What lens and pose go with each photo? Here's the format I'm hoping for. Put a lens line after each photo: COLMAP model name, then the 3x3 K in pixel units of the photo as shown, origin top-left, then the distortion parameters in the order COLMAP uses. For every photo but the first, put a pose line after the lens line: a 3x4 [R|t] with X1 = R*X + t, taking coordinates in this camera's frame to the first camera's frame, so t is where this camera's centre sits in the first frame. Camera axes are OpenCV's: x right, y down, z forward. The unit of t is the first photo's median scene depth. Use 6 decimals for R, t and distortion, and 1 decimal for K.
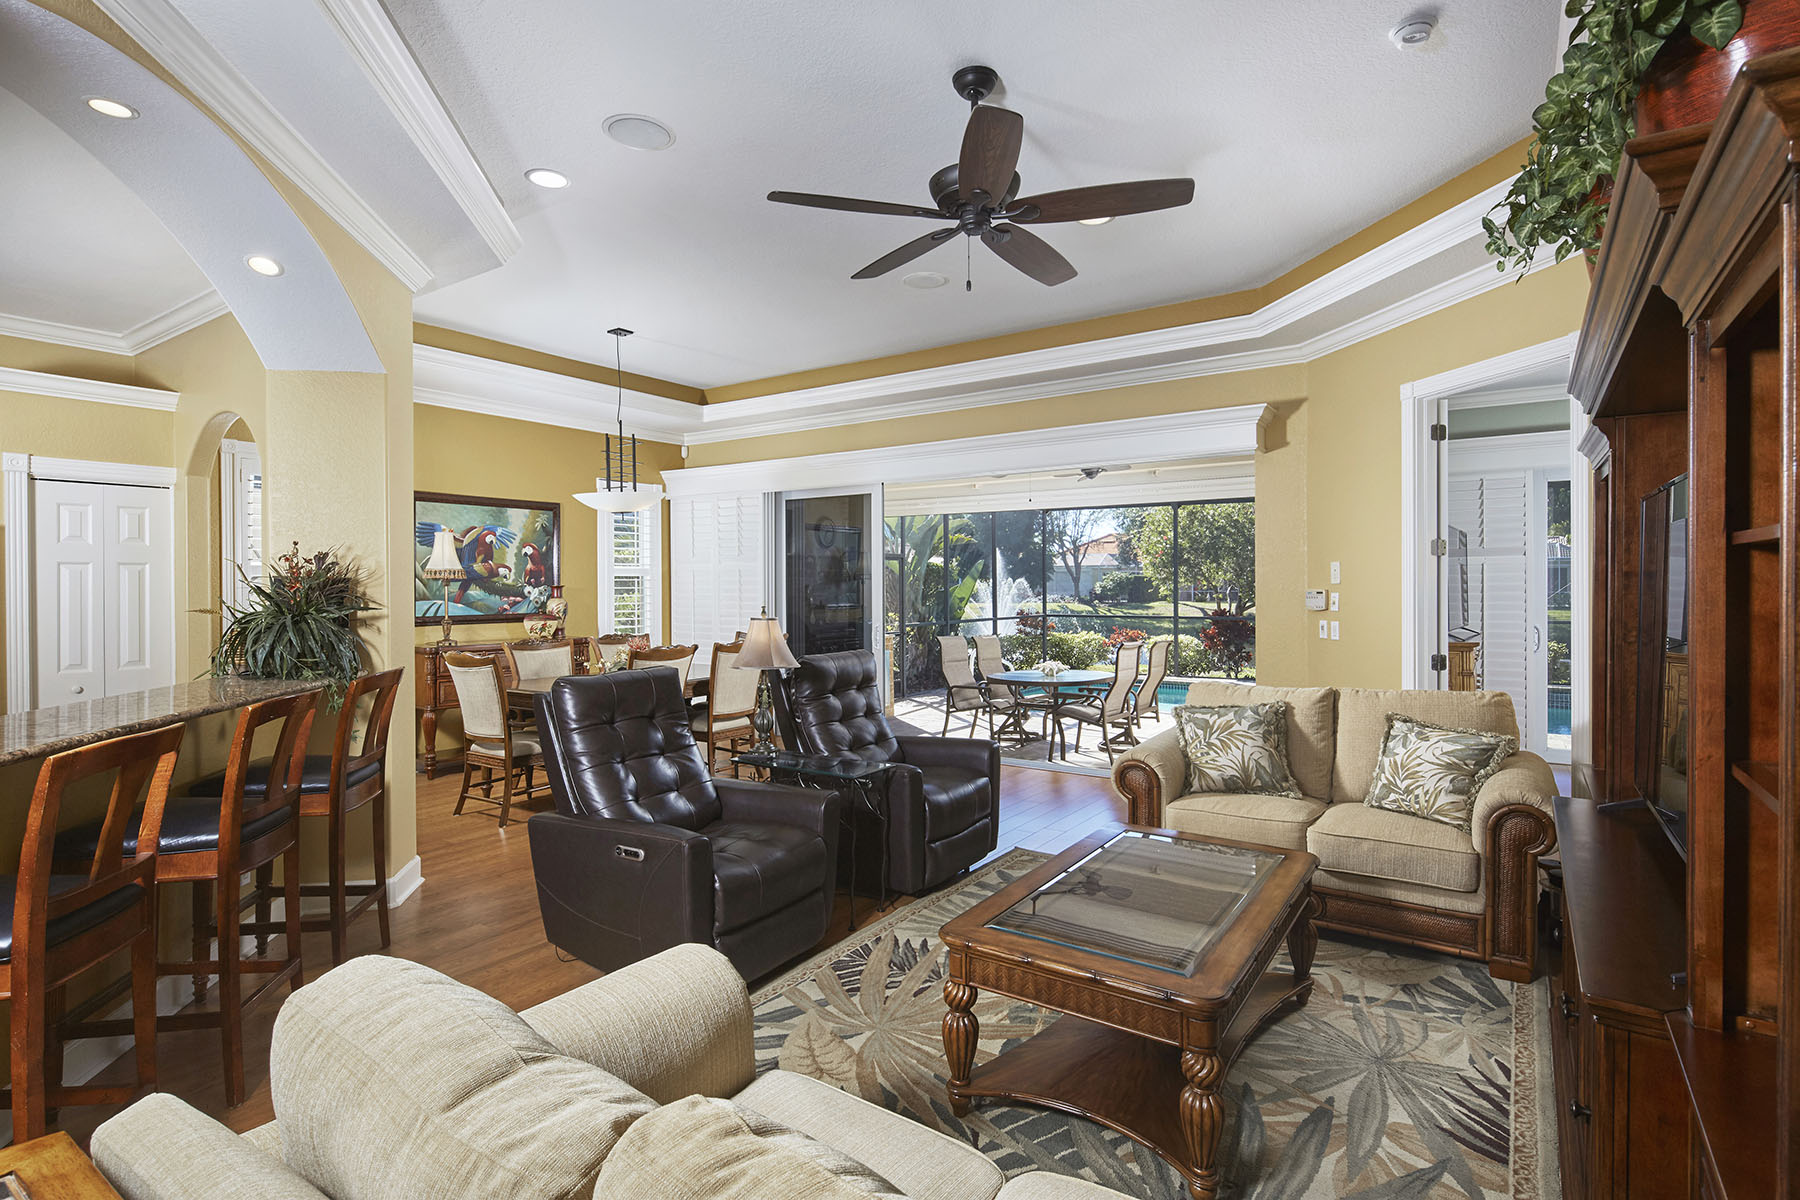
lens RADIAL K [[870.9, 0, 894.0], [0, 870.9, 590.7], [0, 0, 1]] dist [-0.010254, 0.000854]
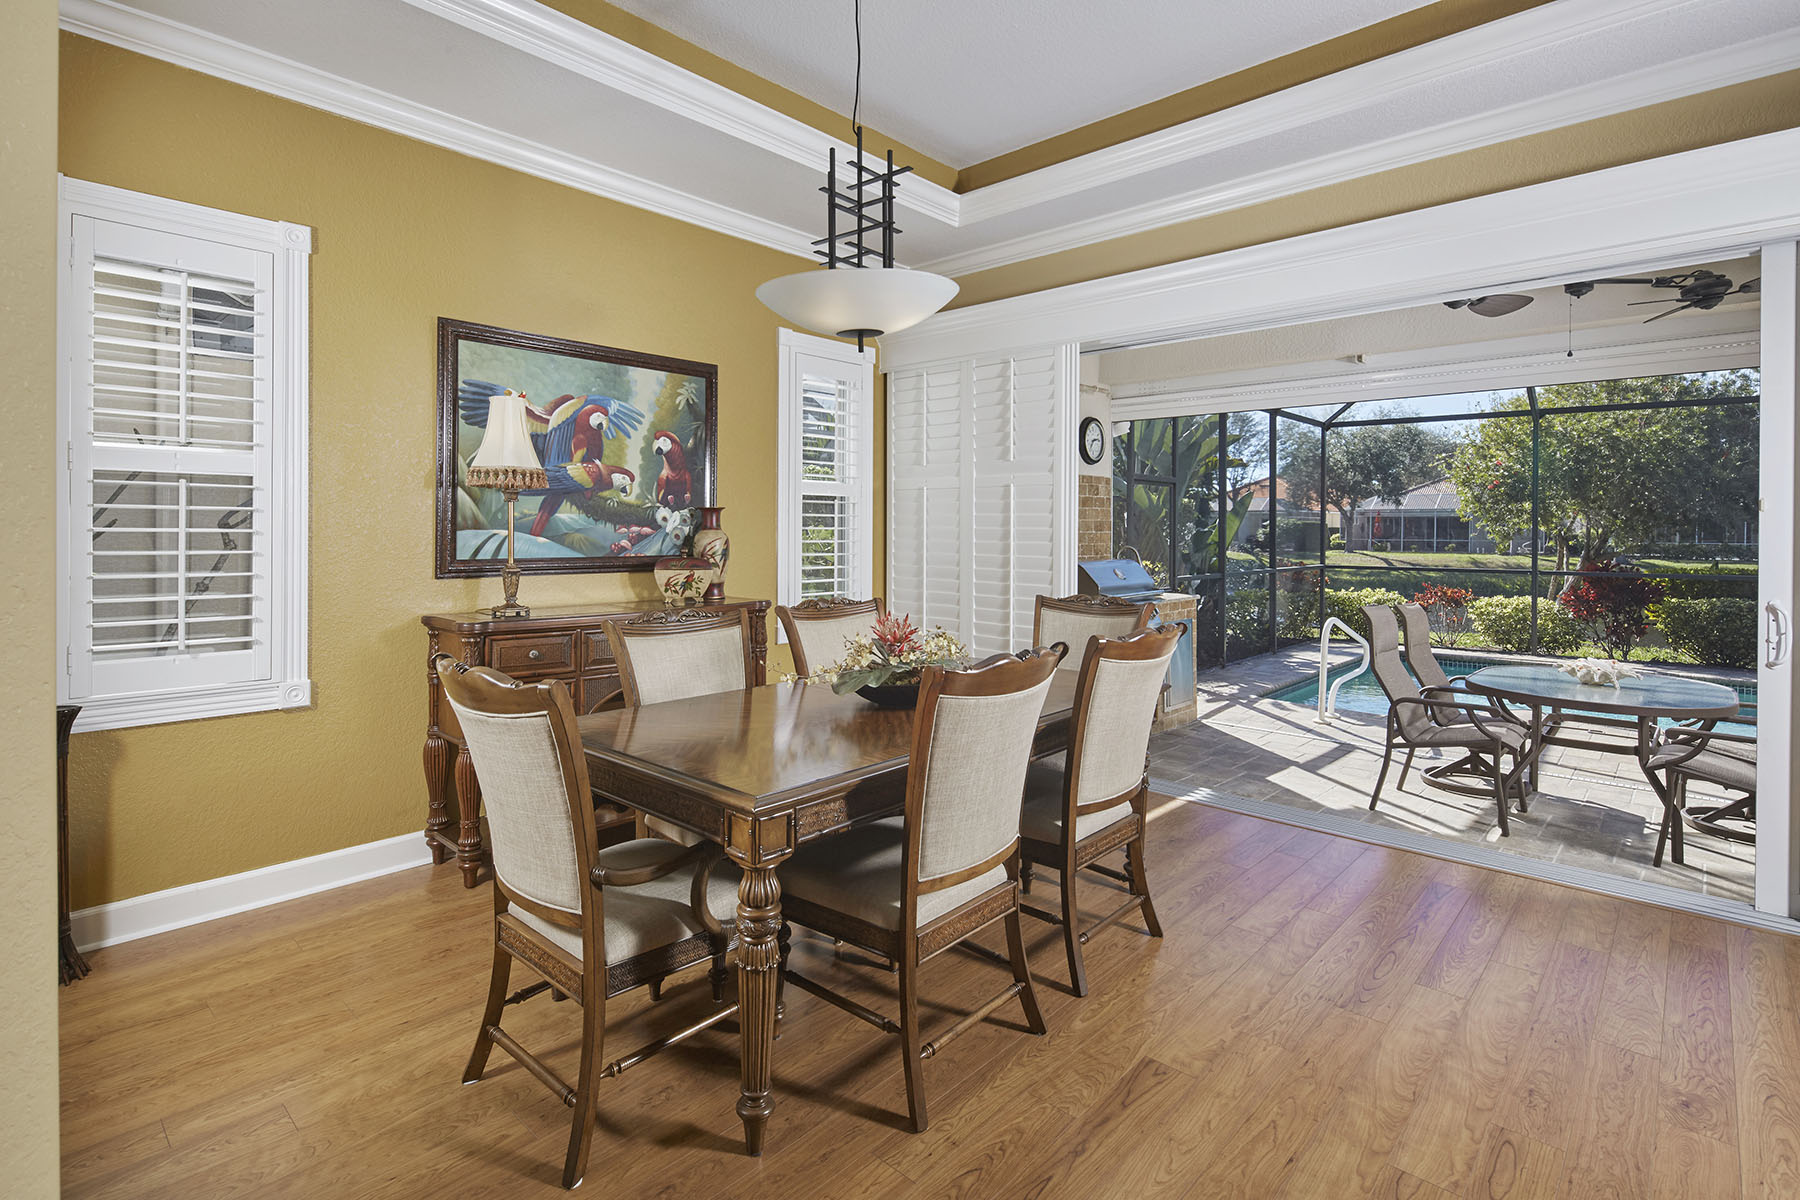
lens RADIAL K [[870.9, 0, 922.5], [0, 870.9, 538.1], [0, 0, 1]] dist [-0.010254, 0.000854]
pose [[0.993260, 0.011296, -0.115356, -0.192062], [-0.011034, 0.999935, 0.002912, 0.011232], [0.115382, -0.001620, 0.993320, 0.467990]]
